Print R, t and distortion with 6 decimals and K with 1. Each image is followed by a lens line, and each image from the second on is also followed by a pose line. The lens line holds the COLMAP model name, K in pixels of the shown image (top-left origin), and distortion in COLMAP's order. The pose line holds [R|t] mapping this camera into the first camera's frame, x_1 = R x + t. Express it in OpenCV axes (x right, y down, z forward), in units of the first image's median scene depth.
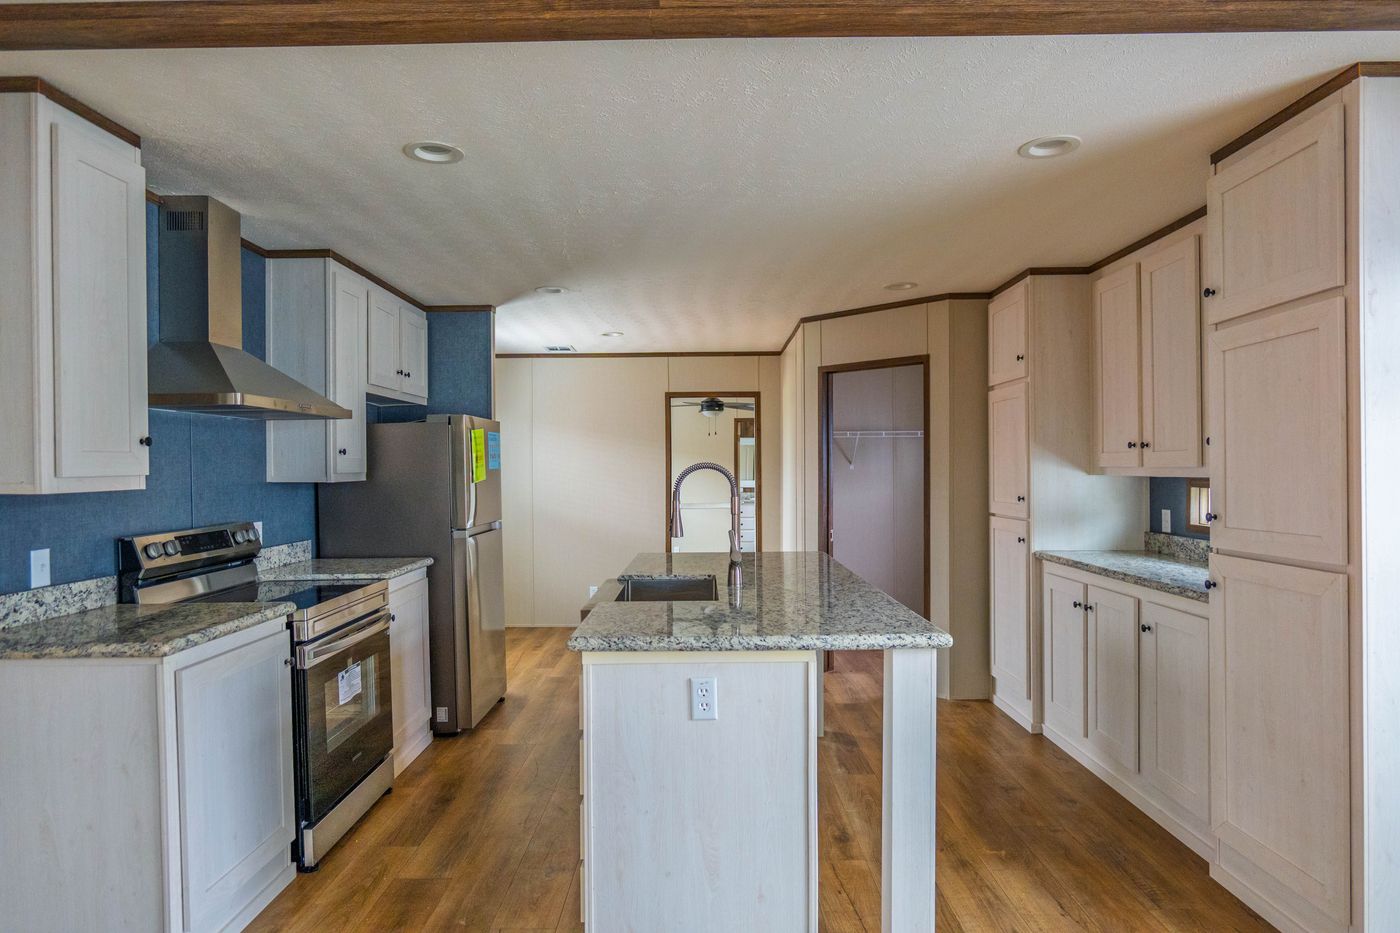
lens RADIAL K [[817.0, 0, 701.6], [0, 817.0, 471.5], [0, 0, 1]] dist [-0.037600, 0.023385]
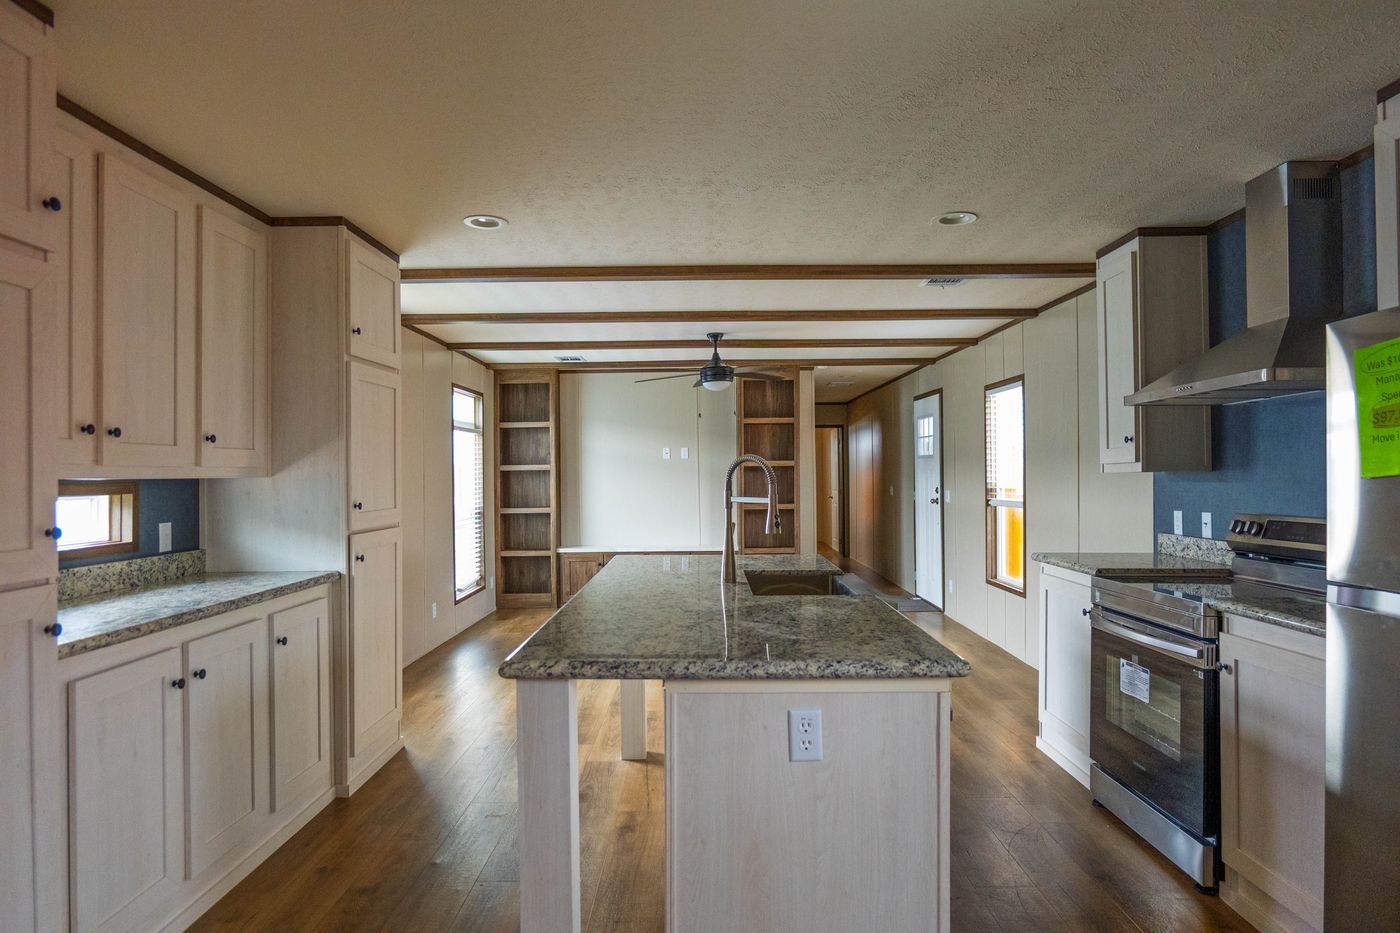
lens RADIAL K [[817.0, 0, 699.1], [0, 817.0, 470.4], [0, 0, 1]] dist [-0.037600, 0.023385]
pose [[-0.999895, 0.014438, -0.001179, 0.083660], [0.014439, 0.999895, -0.001023, 0.008163], [0.001165, -0.001040, -0.999999, 2.169163]]
